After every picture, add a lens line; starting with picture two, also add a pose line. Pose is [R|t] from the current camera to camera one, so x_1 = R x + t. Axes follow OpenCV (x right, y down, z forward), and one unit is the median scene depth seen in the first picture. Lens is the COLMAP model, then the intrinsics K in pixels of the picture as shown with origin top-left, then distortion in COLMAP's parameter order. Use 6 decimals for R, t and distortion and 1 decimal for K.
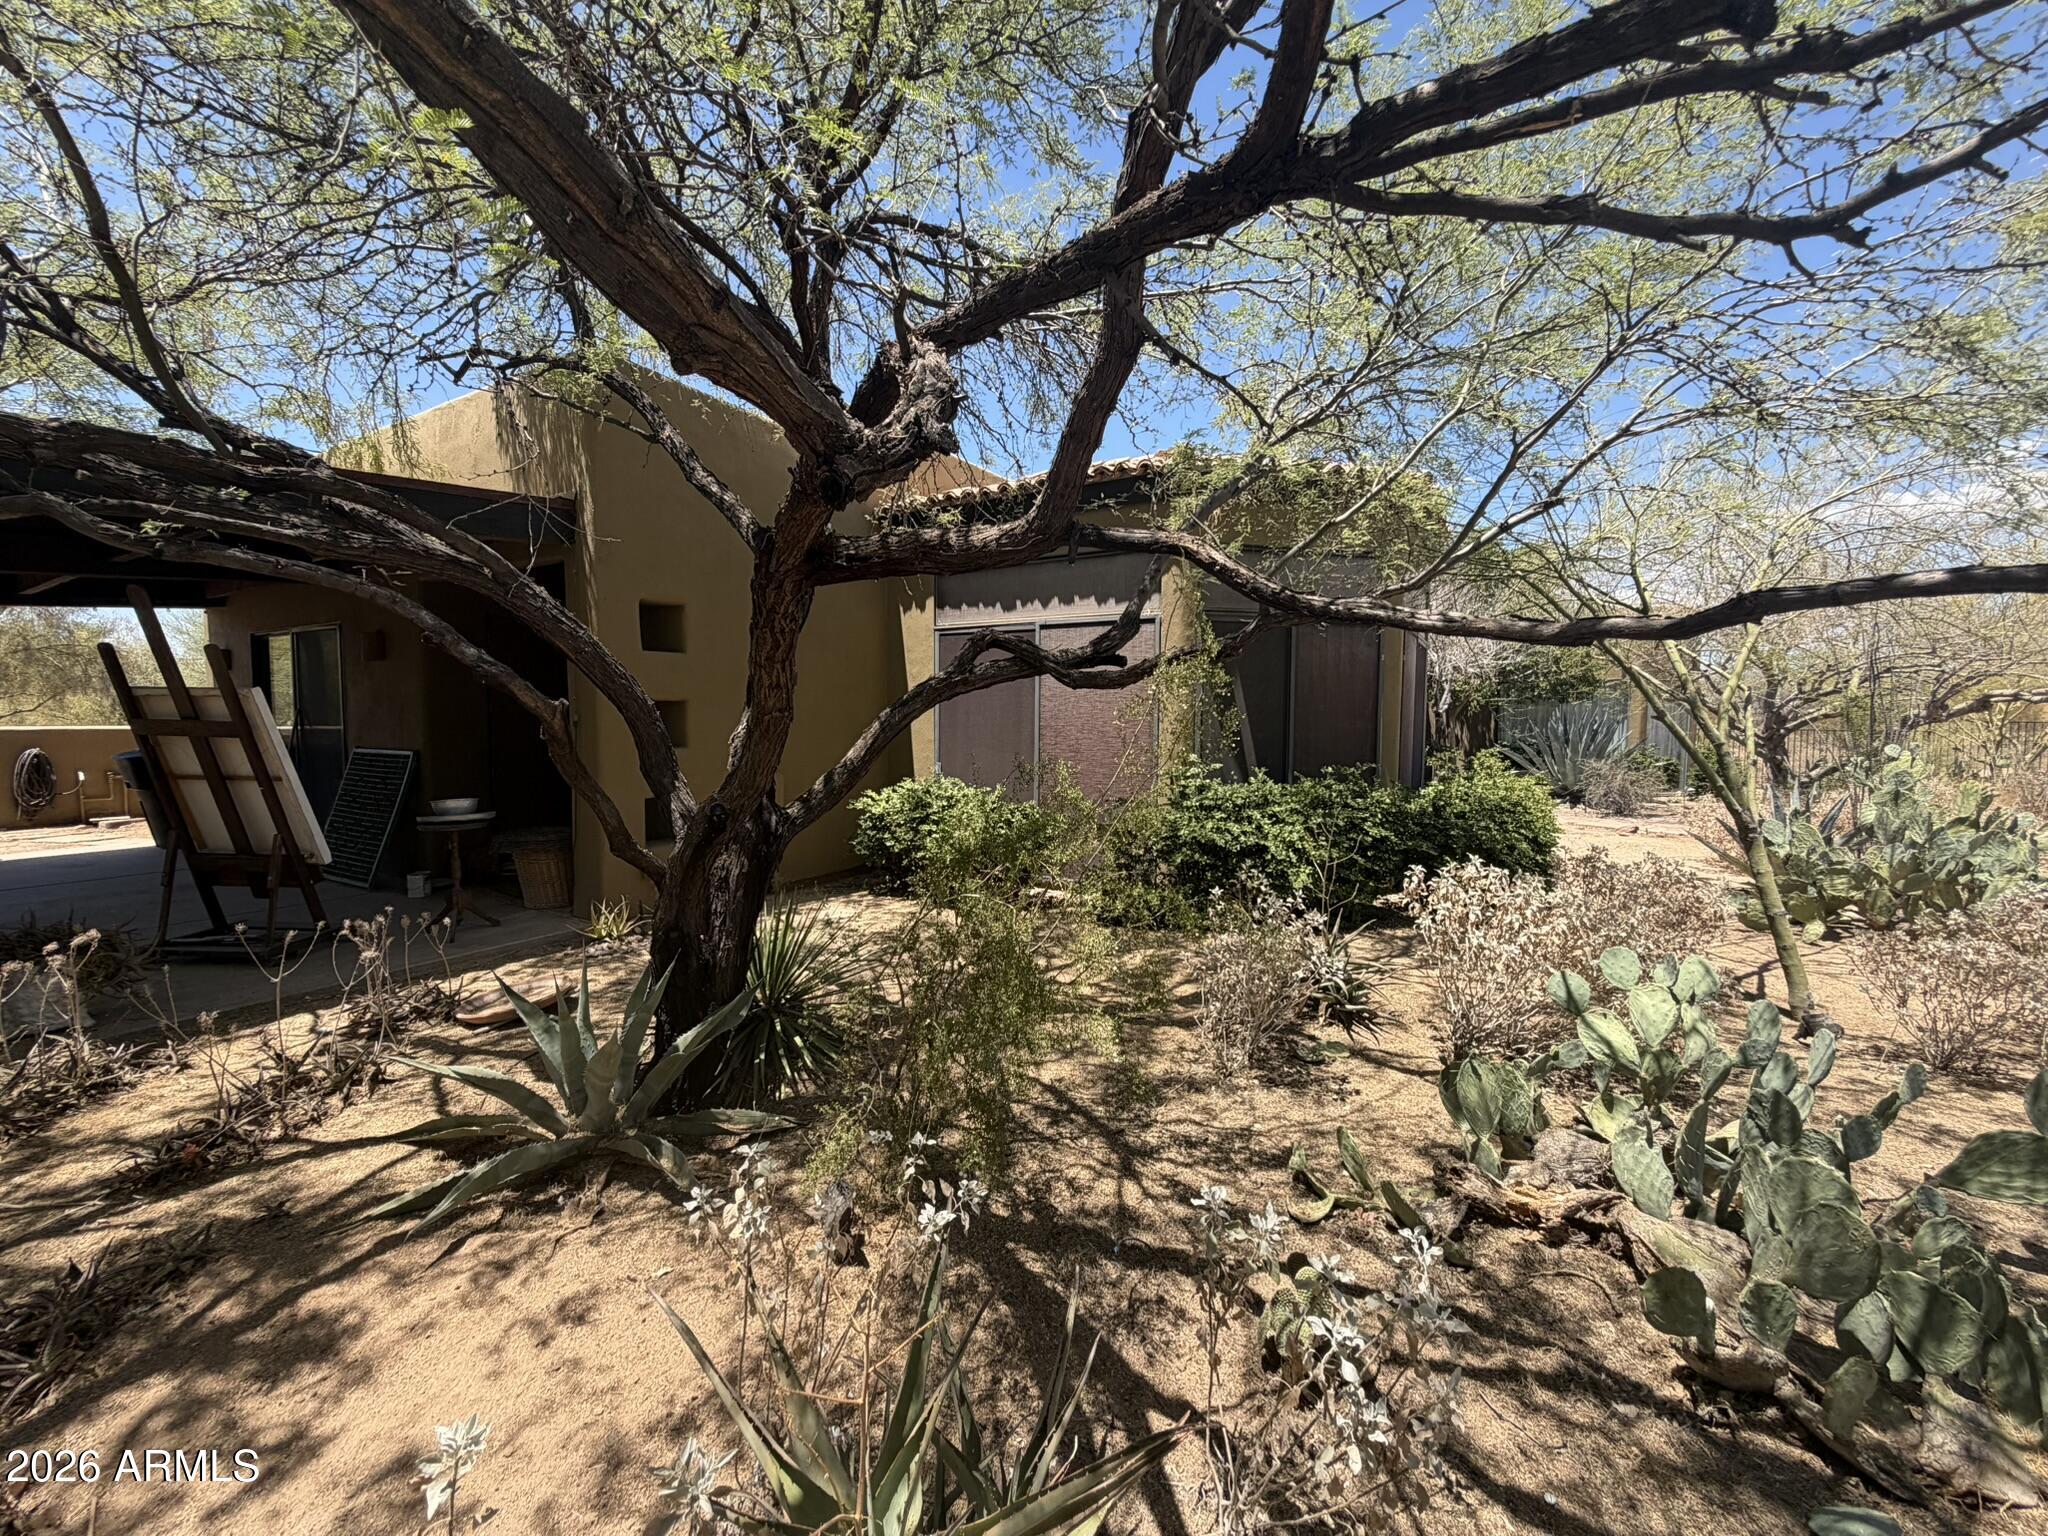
lens RADIAL K [[826.2, 0, 1024.0], [0, 826.2, 768.0], [0, 0, 1]] dist [-0.001453, 0.000643]
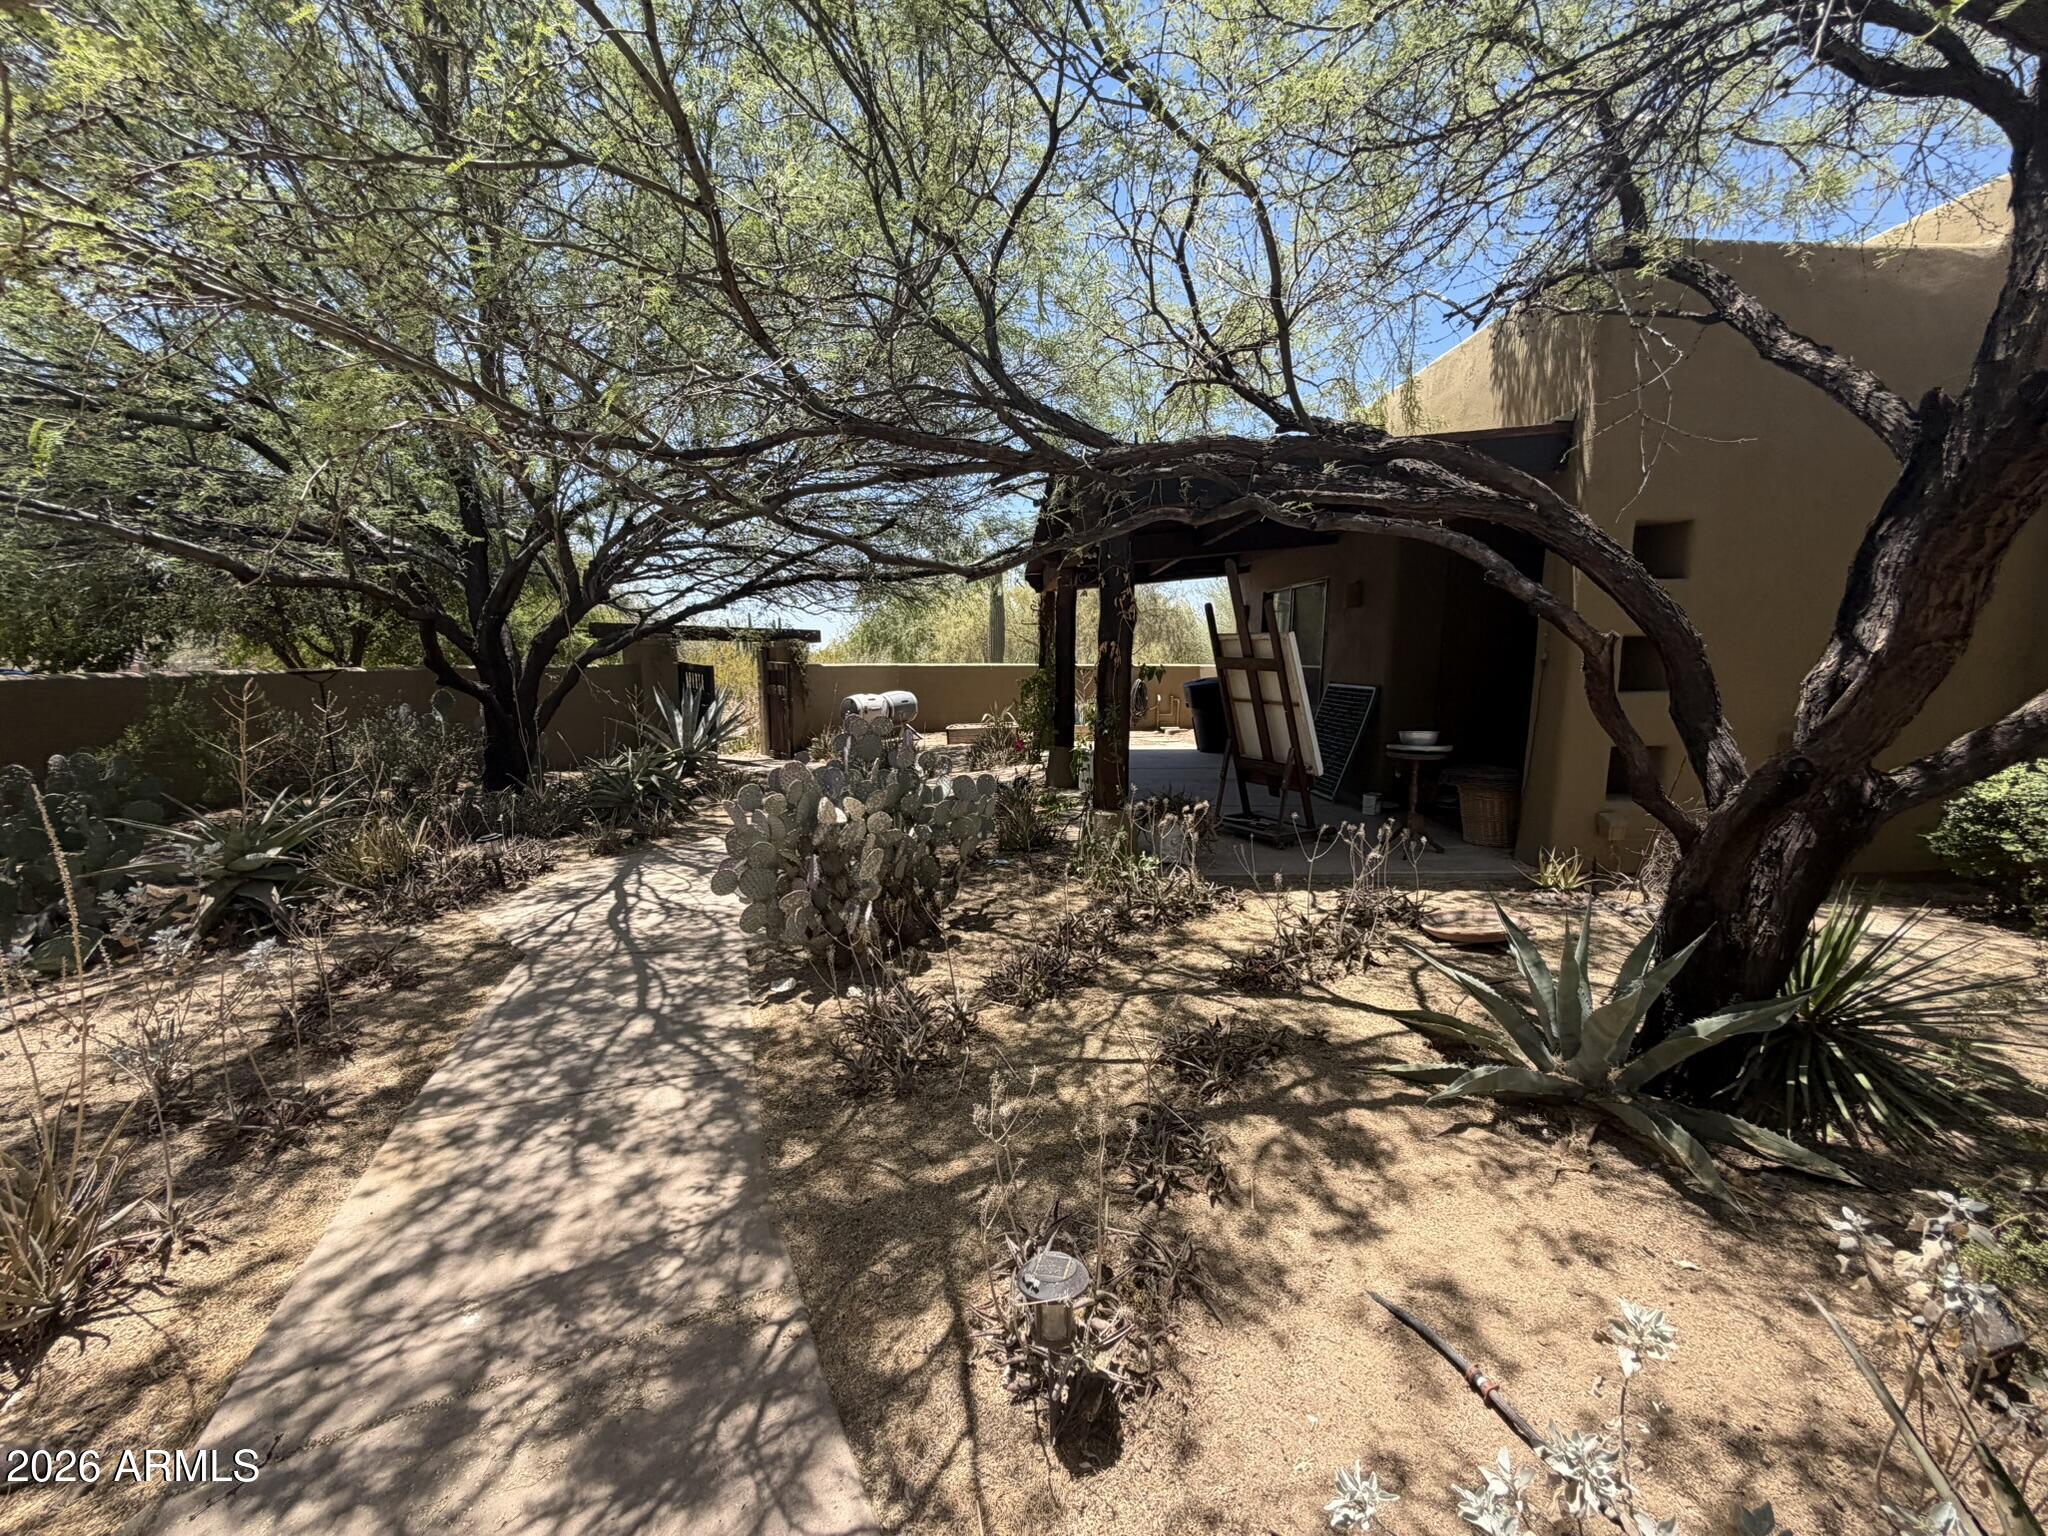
lens RADIAL K [[831.7, 0, 1024.0], [0, 831.7, 768.0], [0, 0, 1]] dist [0.001219, -0.000320]
pose [[0.527153, 0.111221, -0.842460, -0.088681], [-0.051849, 0.993760, 0.098752, 0.012629], [0.848187, -0.008377, 0.529631, -0.075281]]
